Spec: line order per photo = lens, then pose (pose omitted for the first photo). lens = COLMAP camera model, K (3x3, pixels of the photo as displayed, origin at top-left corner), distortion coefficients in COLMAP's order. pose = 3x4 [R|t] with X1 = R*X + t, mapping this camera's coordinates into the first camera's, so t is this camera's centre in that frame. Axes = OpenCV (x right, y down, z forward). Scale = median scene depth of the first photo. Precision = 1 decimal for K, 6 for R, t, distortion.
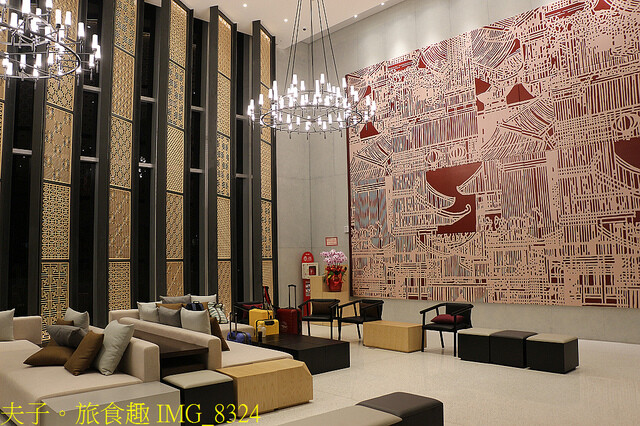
lens RADIAL K [[585.3, 0, 319.5], [0, 585.3, 190.0], [0, 0, 1]] dist [-0.003352, 0.006949]
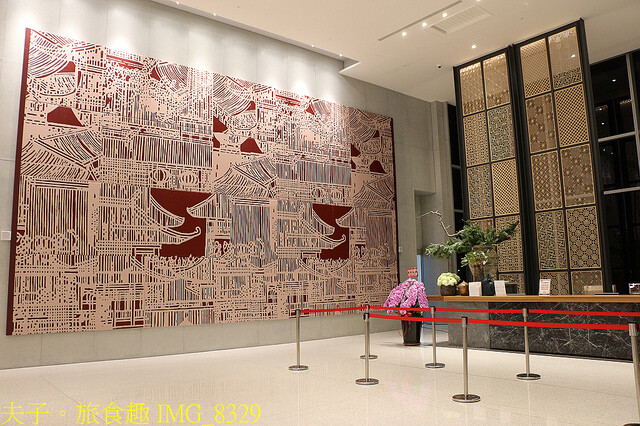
lens RADIAL K [[530.2, 0, 320.0], [0, 530.2, 213.0], [0, 0, 1]] dist [-0.074422, -0.003313]
pose [[0.074934, 0.148912, 0.986007, -0.622229], [-0.105943, 0.984380, -0.140615, 0.096921], [-0.991545, -0.093924, 0.089540, 0.662038]]
